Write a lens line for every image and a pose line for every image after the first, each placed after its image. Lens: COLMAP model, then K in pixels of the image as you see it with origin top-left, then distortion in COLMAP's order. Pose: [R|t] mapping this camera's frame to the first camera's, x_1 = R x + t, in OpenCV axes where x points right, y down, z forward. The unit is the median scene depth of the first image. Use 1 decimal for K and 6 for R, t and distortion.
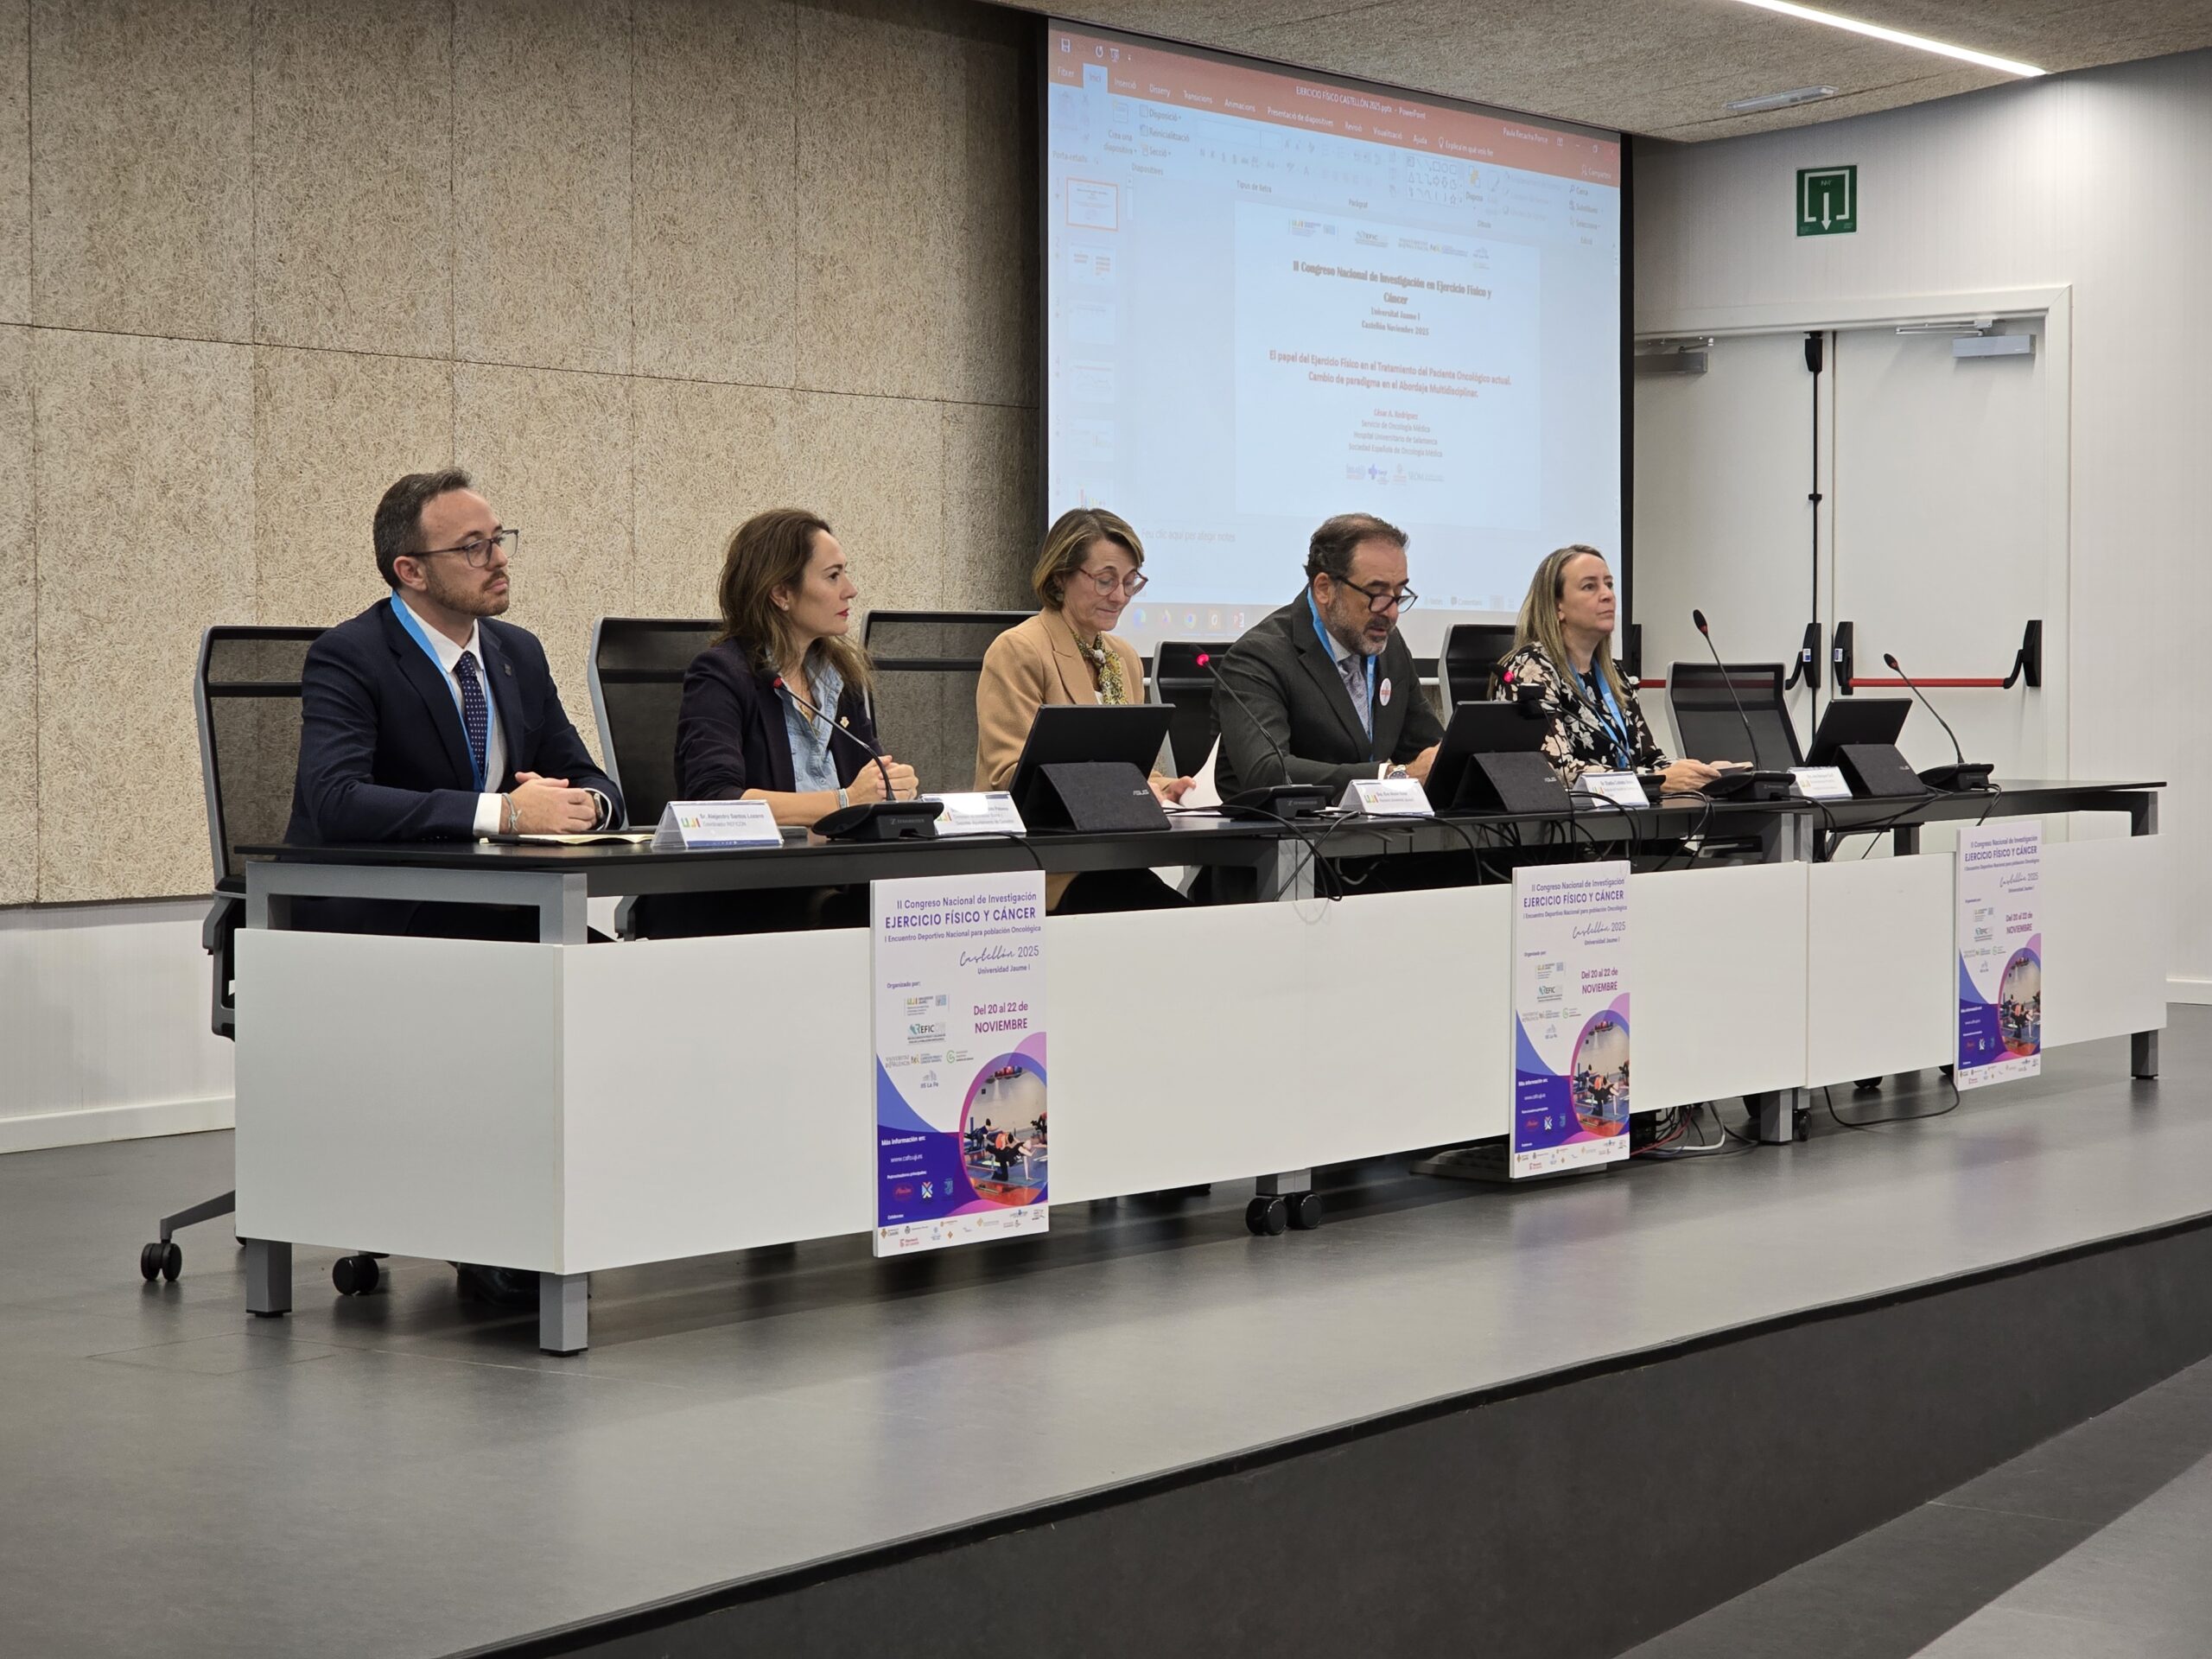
lens RADIAL K [[4226.0, 0, 1106.0], [0, 4226.0, 829.5], [0, 0, 1]] dist [0.048510, 0.020496]
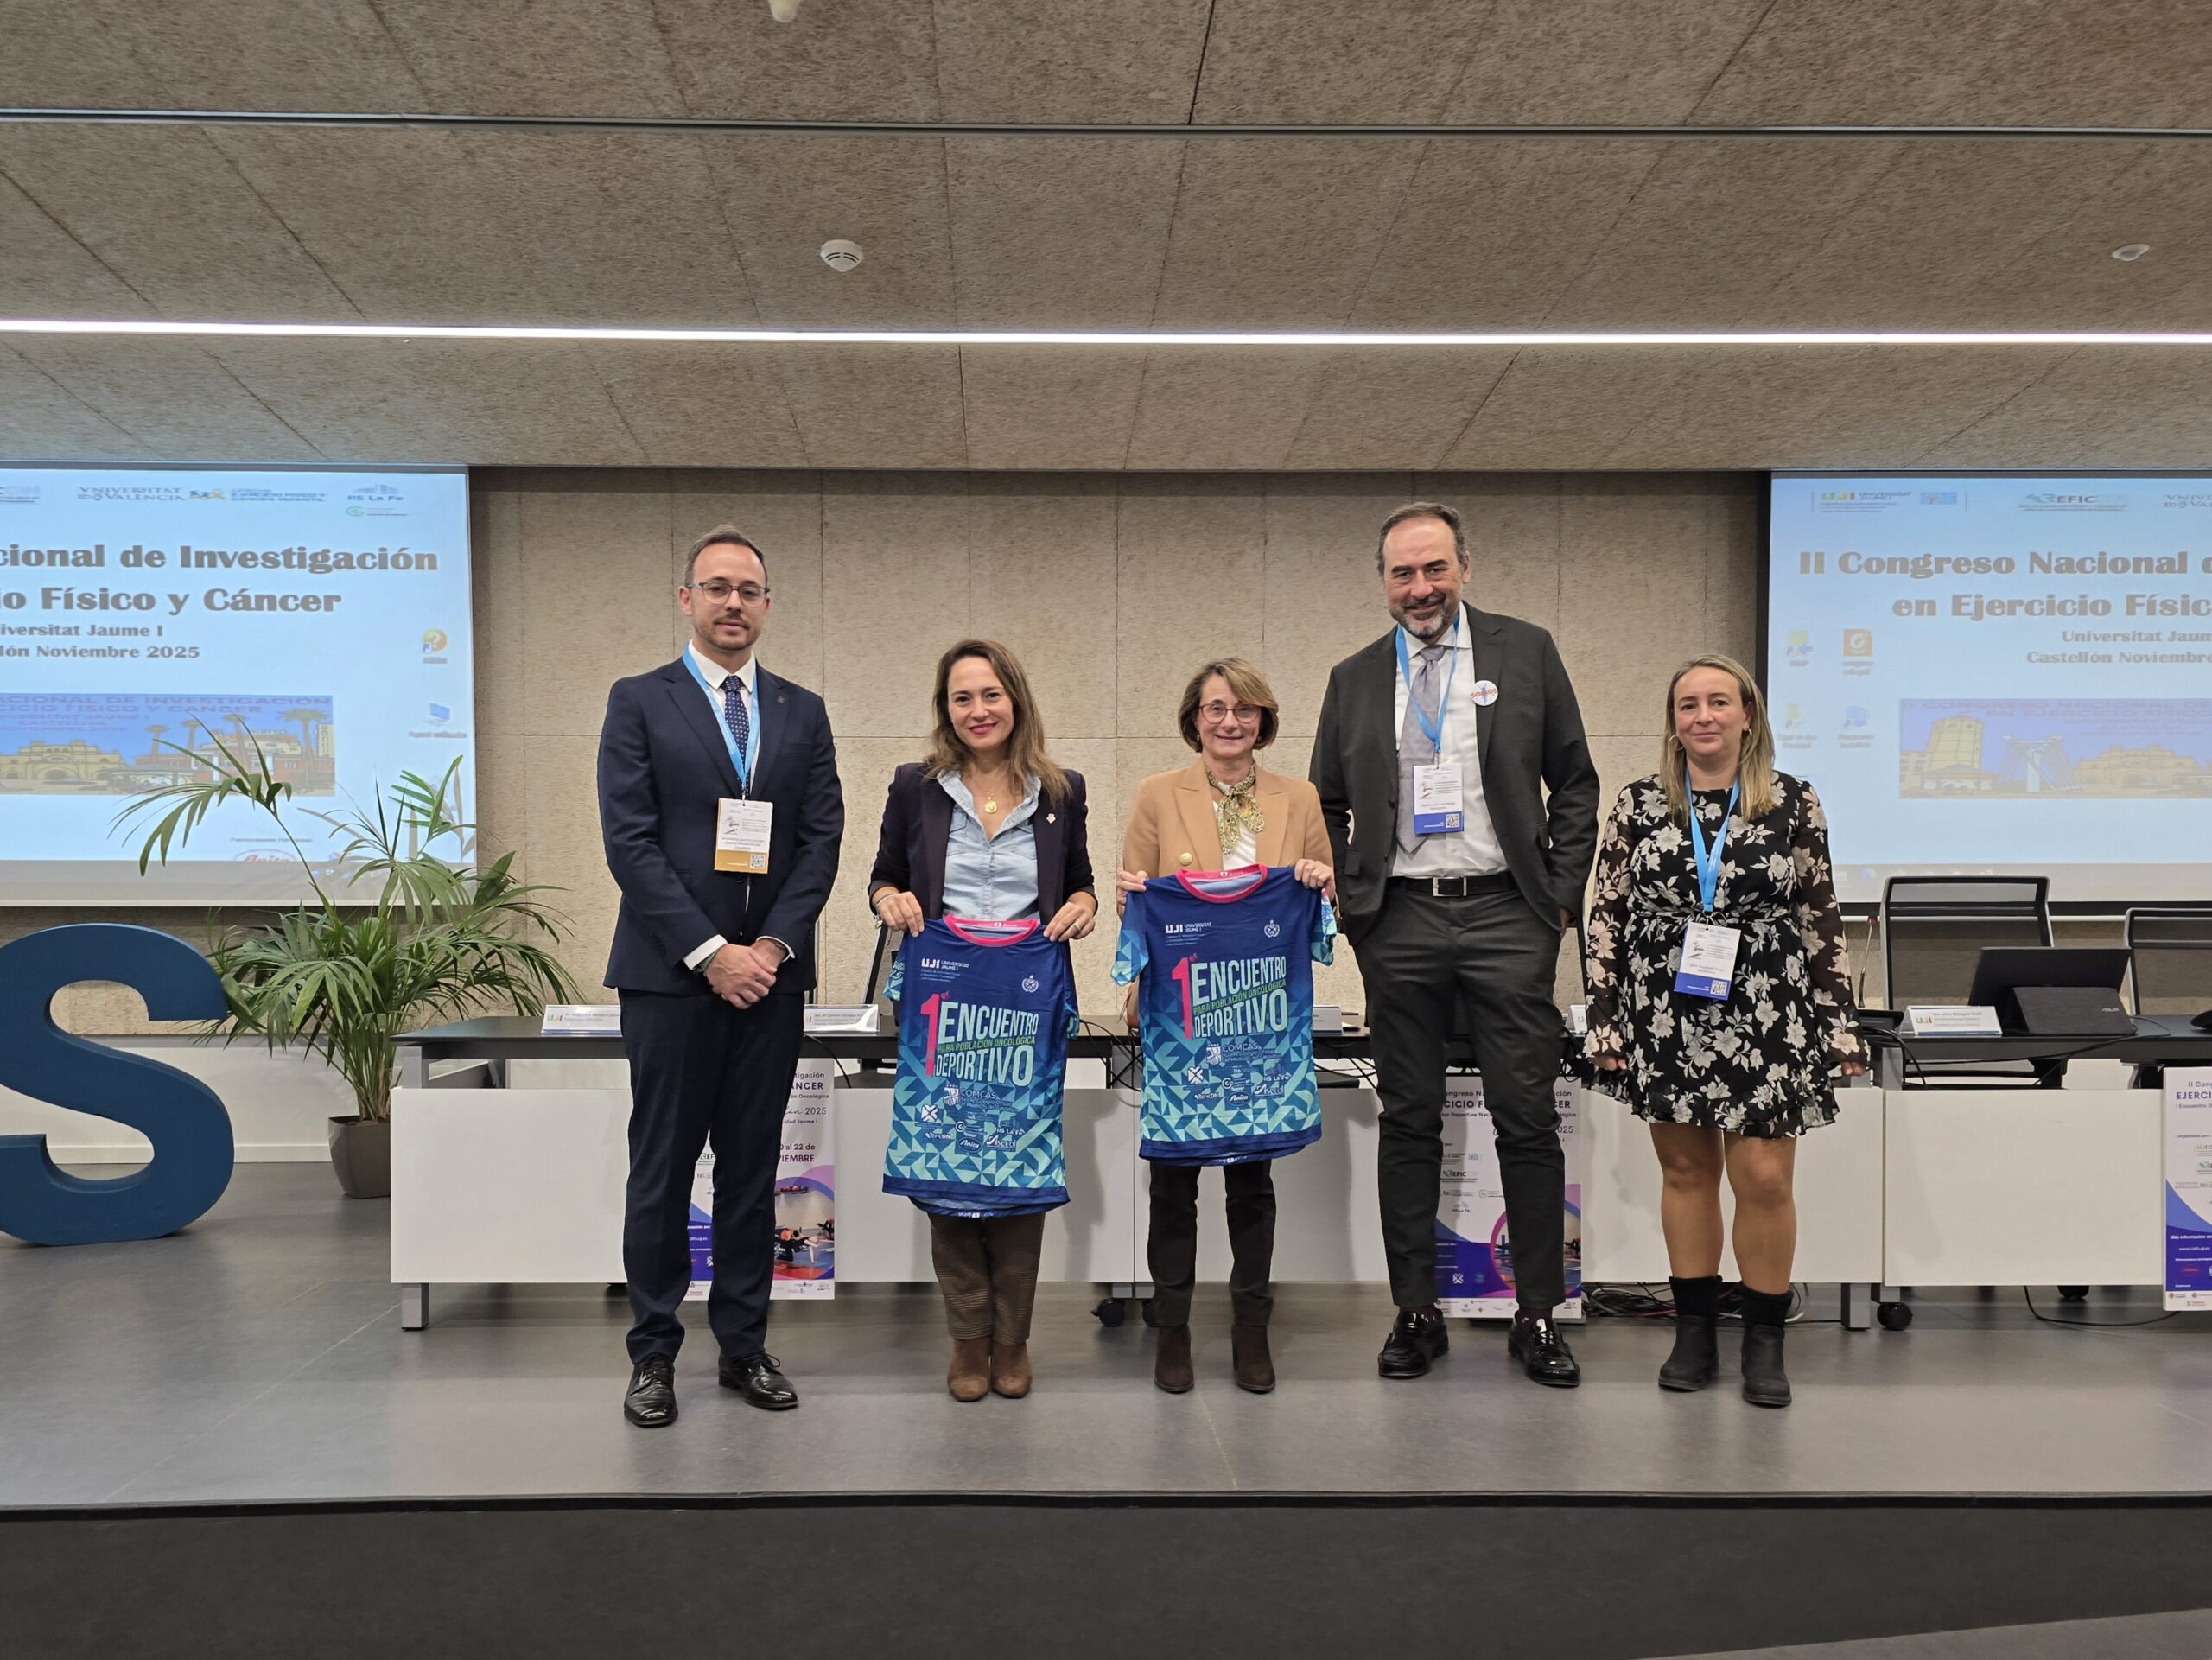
lens RADIAL K [[1791.1, 0, 1033.9], [0, 1791.1, 941.3], [0, 0, 1]] dist [0.096694, -0.089090]
pose [[0.618082, 0.022027, -0.785805, 0.397134], [-0.028041, 0.999589, 0.005963, -0.028742], [0.785613, 0.018349, 0.618446, 0.486948]]
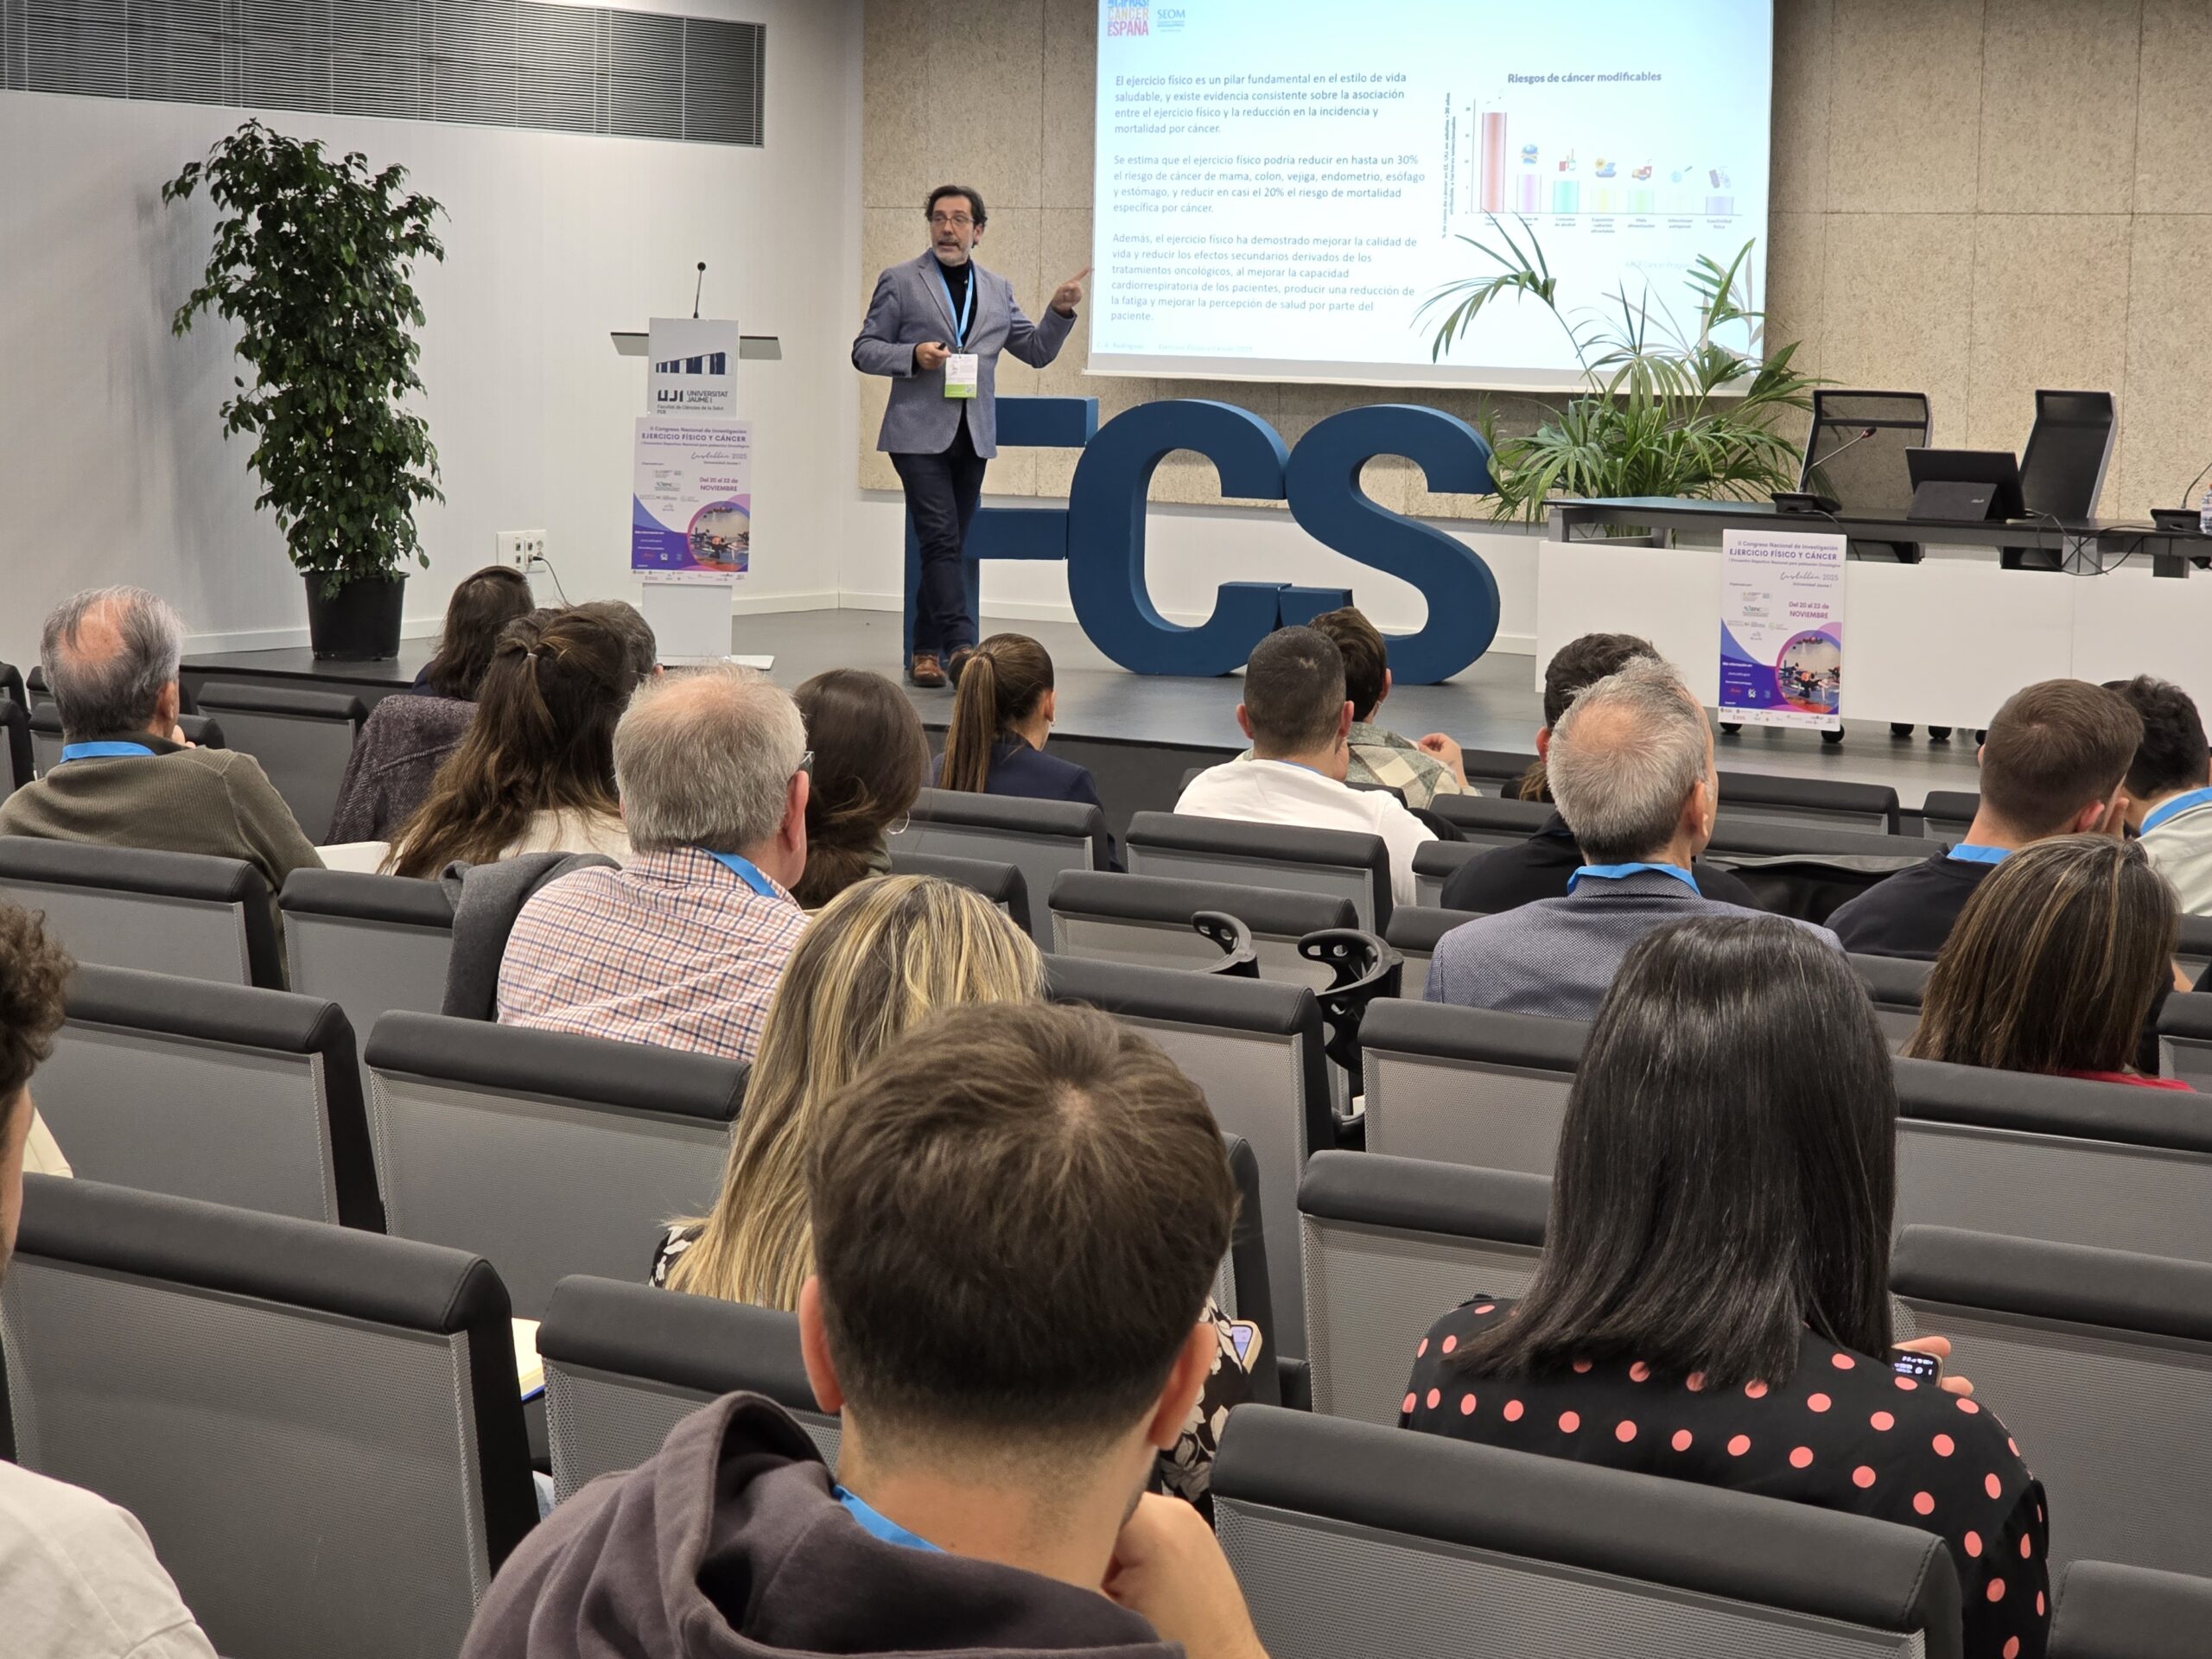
lens RADIAL K [[4348.1, 0, 1212.4], [0, 4348.1, 826.3], [0, 0, 1]] dist [0.009404, -0.062961]
pose [[0.058727, 0.116320, -0.991474, 1.379145], [-0.056829, 0.991967, 0.113012, -0.046558], [0.996655, 0.049708, 0.064865, 0.451078]]
